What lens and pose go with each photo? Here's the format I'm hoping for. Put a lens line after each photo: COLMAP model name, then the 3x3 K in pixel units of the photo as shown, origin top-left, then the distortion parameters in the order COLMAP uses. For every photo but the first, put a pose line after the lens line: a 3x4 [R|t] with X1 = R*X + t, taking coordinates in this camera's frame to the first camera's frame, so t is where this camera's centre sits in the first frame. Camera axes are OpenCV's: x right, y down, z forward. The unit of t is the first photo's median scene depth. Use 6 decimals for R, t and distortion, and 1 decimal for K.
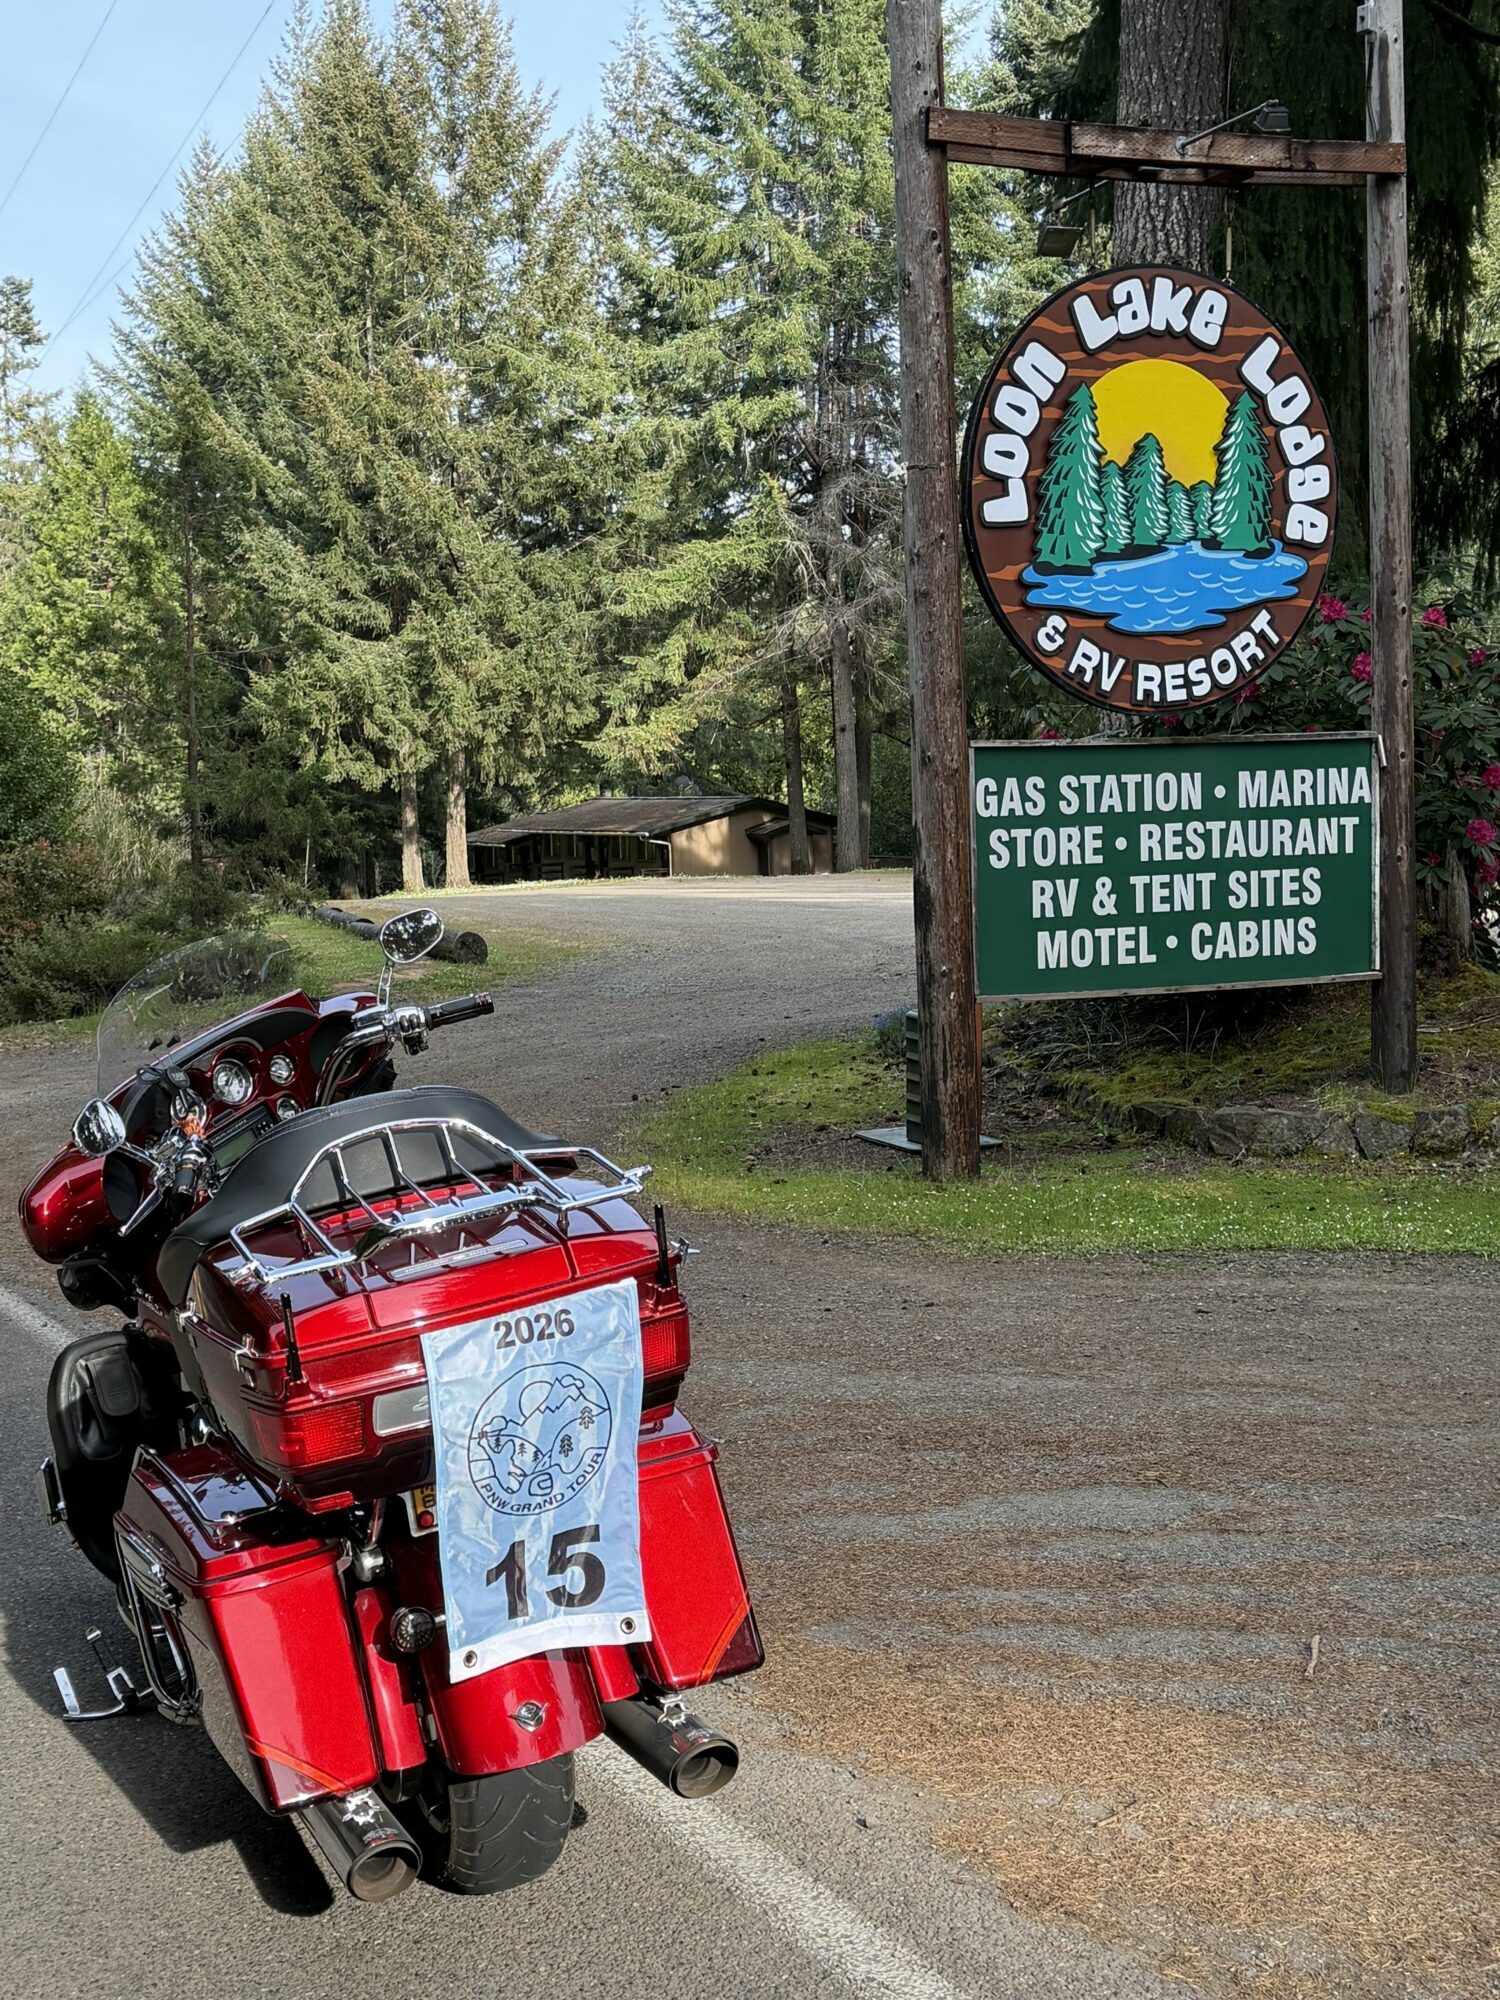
lens RADIAL K [[2799.7, 0, 703.8], [0, 2799.7, 1049.7], [0, 0, 1]] dist [0.075528, 0.000000]
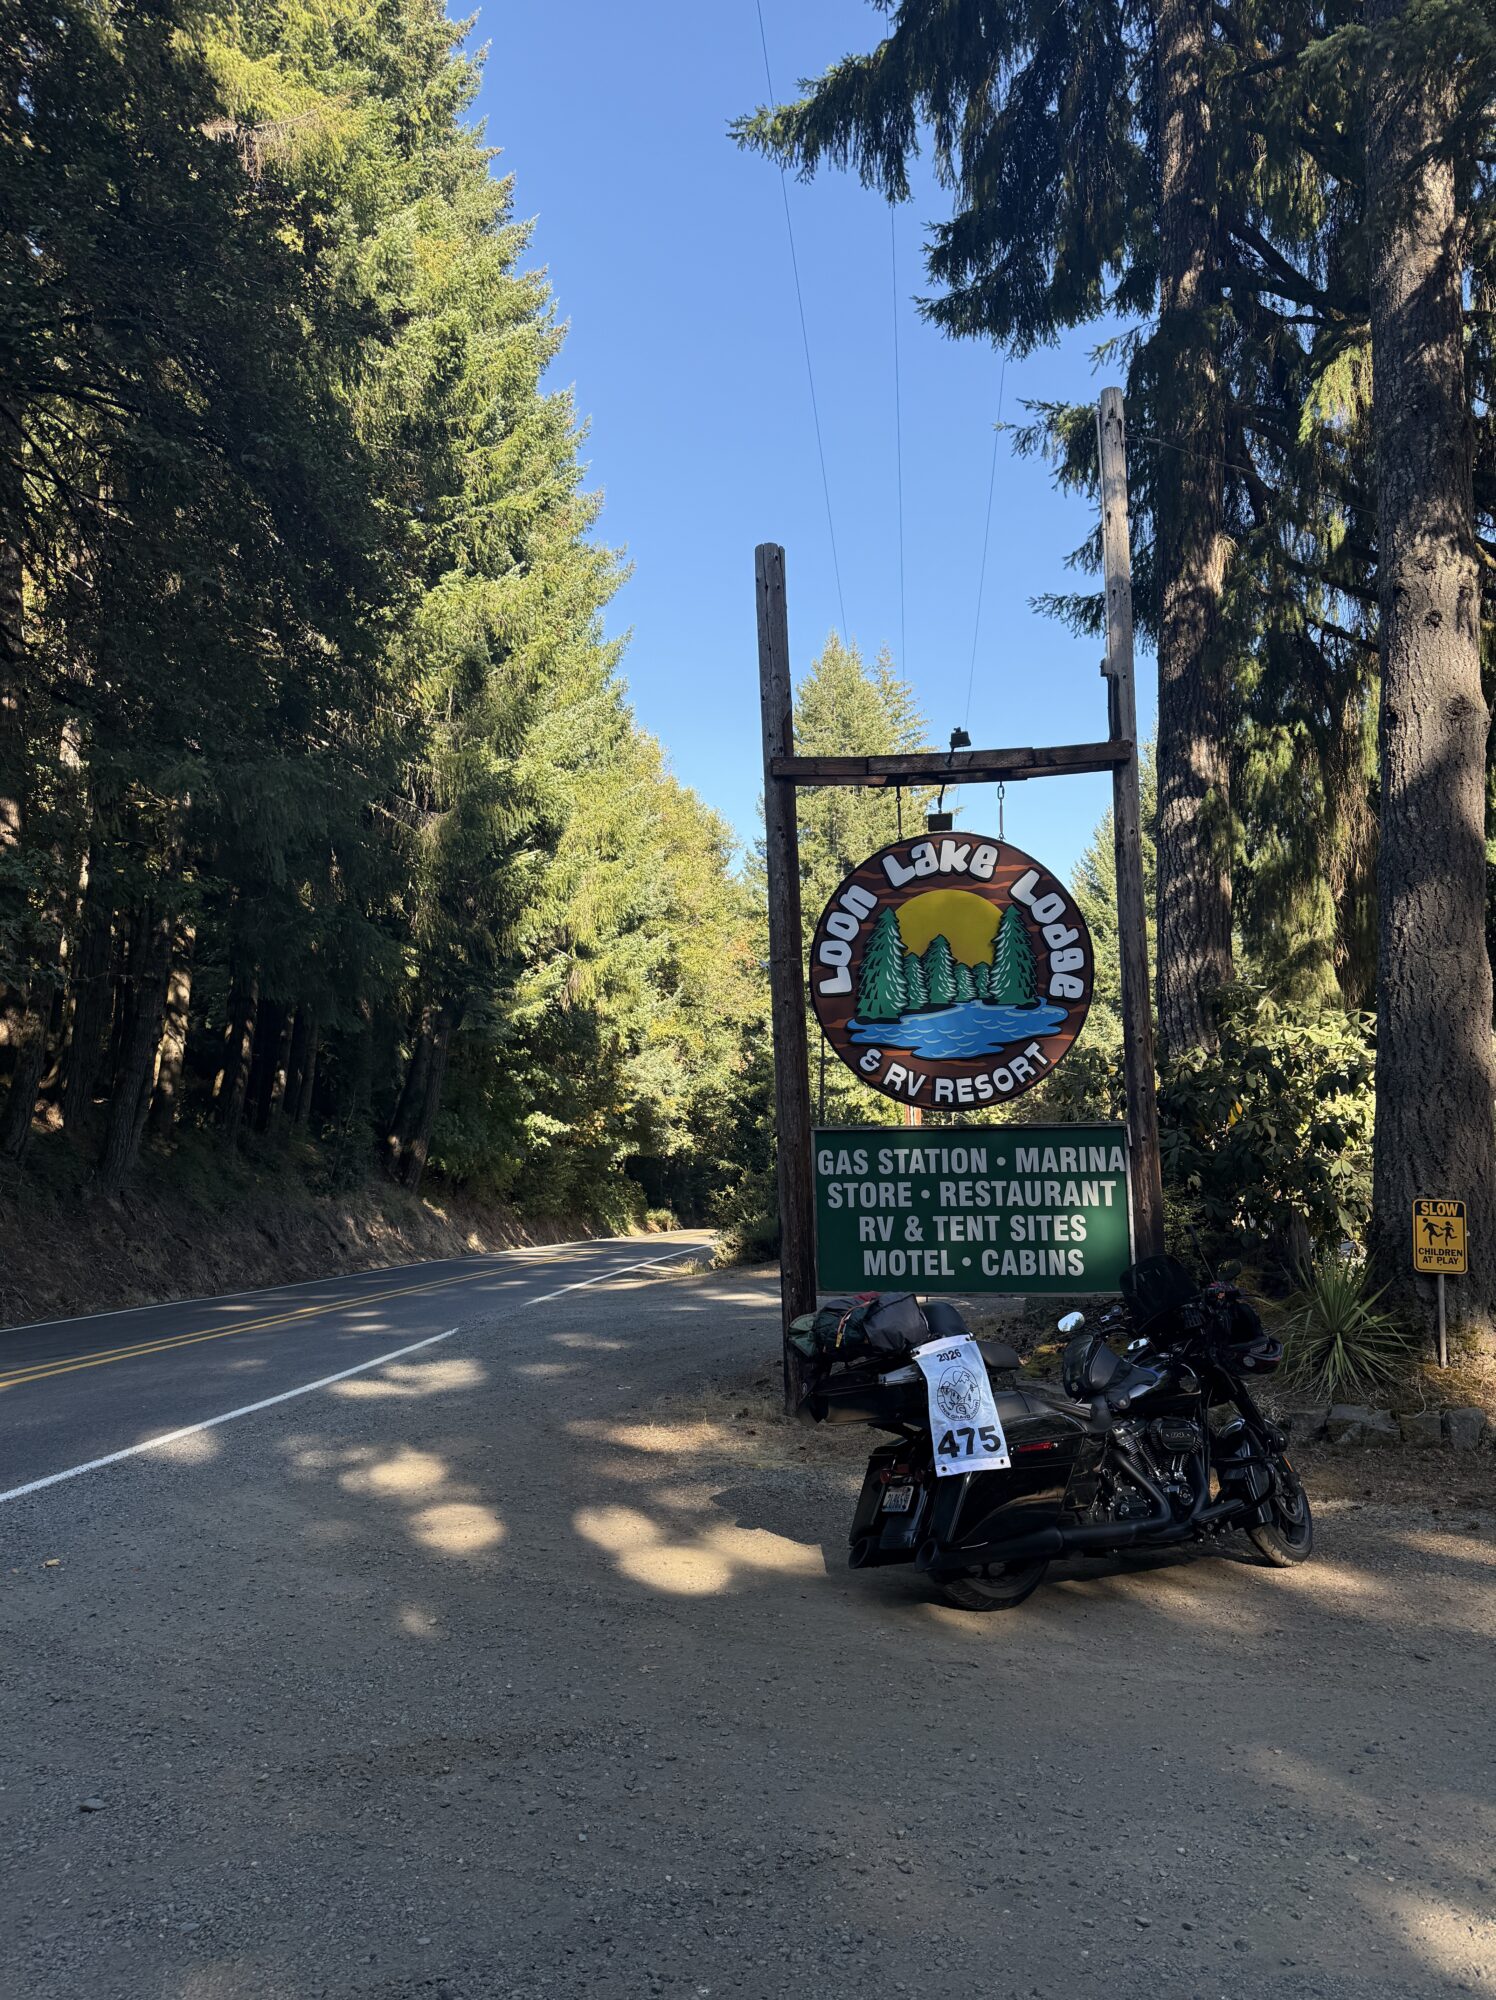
lens RADIAL K [[1418.4, 0, 706.8], [0, 1418.4, 990.5], [0, 0, 1]] dist [0.065883, -0.095020]
pose [[0.865383, -0.043567, -0.499214, 0.435543], [-0.056061, 0.981543, -0.182842, -0.033681], [0.497966, 0.186215, 0.846968, 0.258020]]
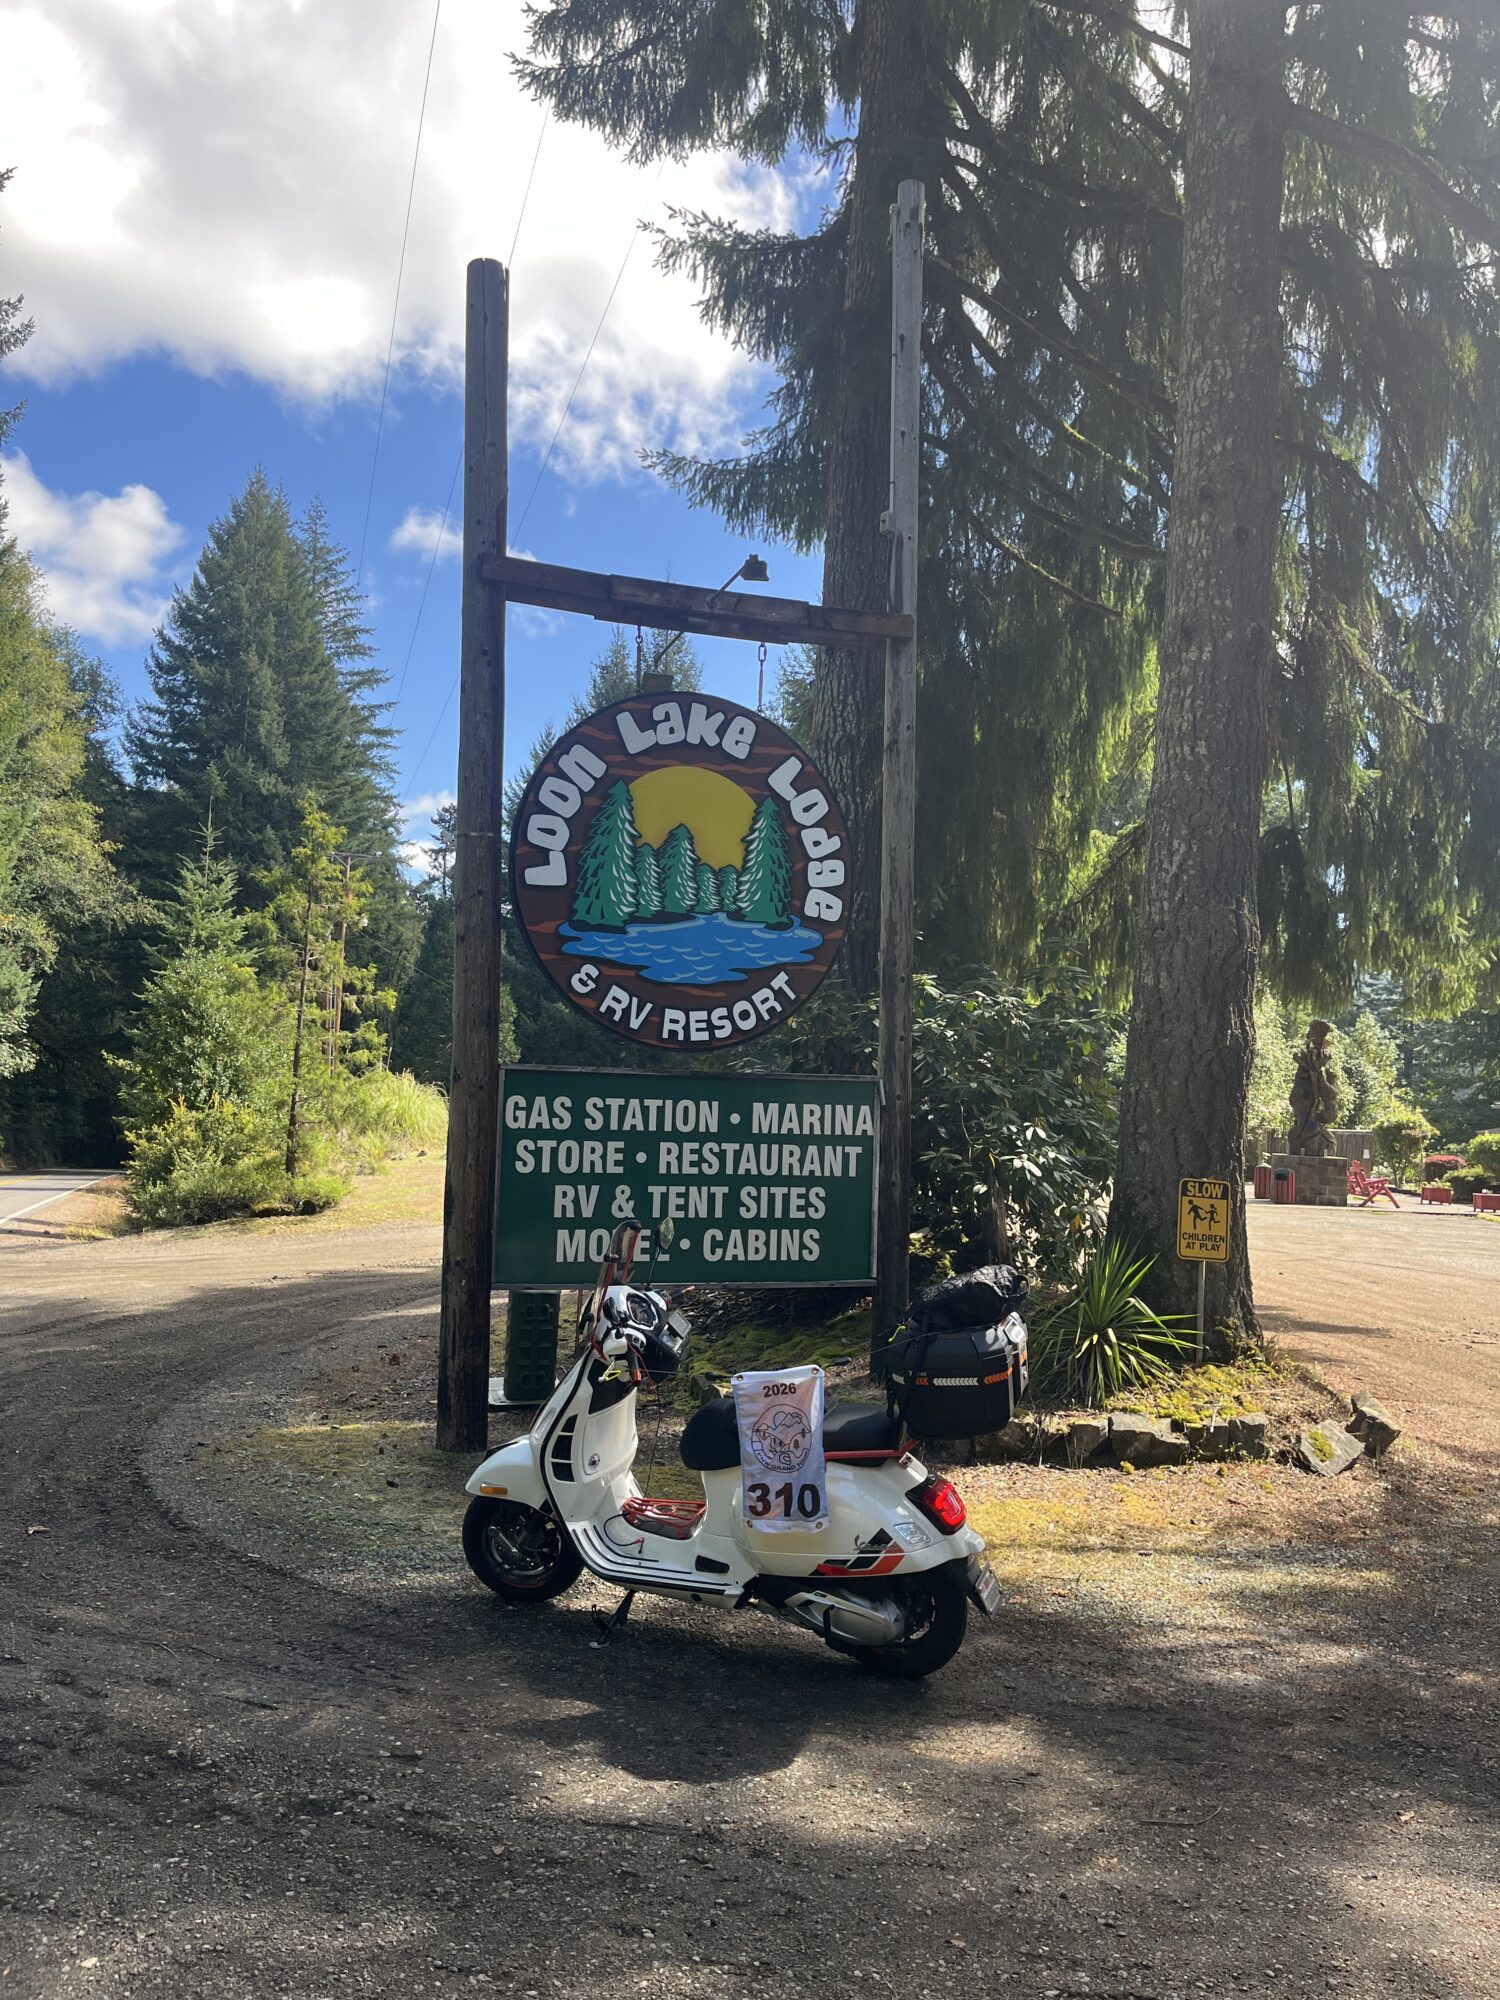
lens RADIAL K [[1521.7, 0, 735.1], [0, 1521.7, 969.3], [0, 0, 1]] dist [0.070854, -0.052342]
pose [[0.995521, 0.051548, -0.079249, 0.233338], [-0.064403, 0.983451, -0.169341, -0.044914], [0.069209, 0.173686, 0.982366, 0.354610]]
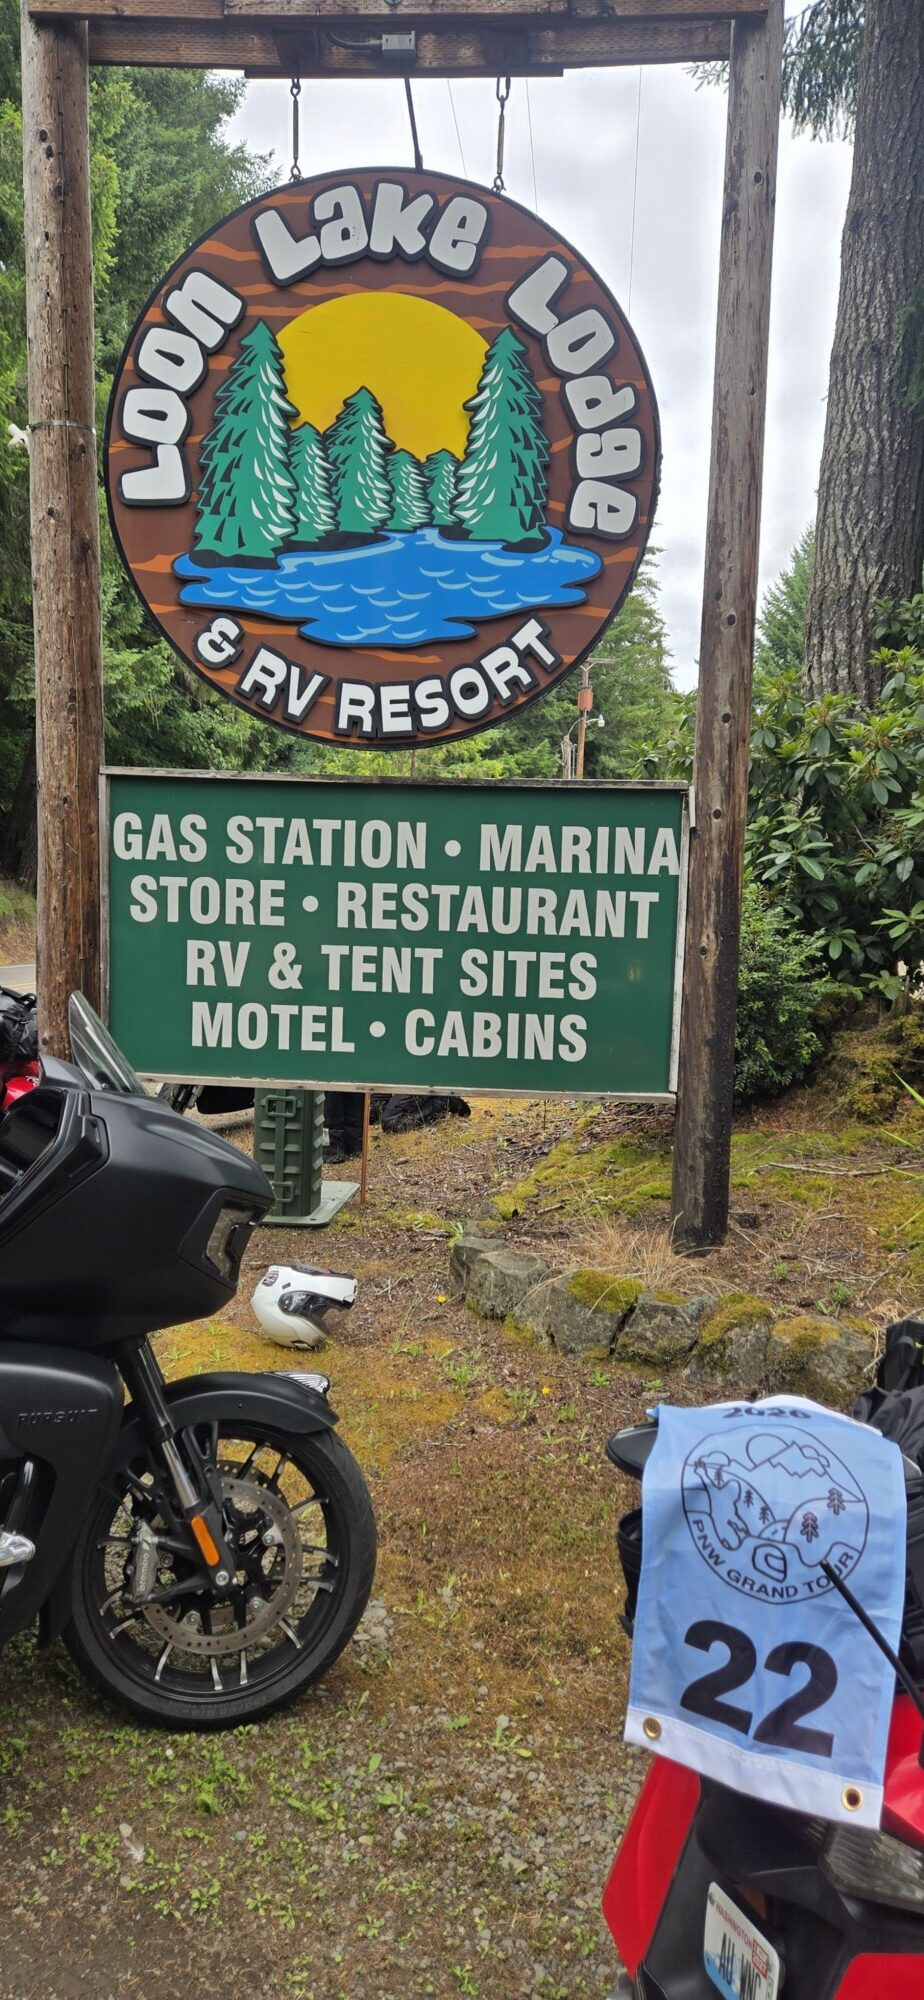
lens RADIAL K [[1366.0, 0, 456.1], [0, 1366.0, 1013.0], [0, 0, 1]] dist [0.042319, -0.035501]
pose [[0.889597, 0.098485, -0.446002, 0.364852], [-0.096090, 0.994977, 0.028047, -0.056668], [0.446524, 0.017906, 0.894593, 0.658123]]
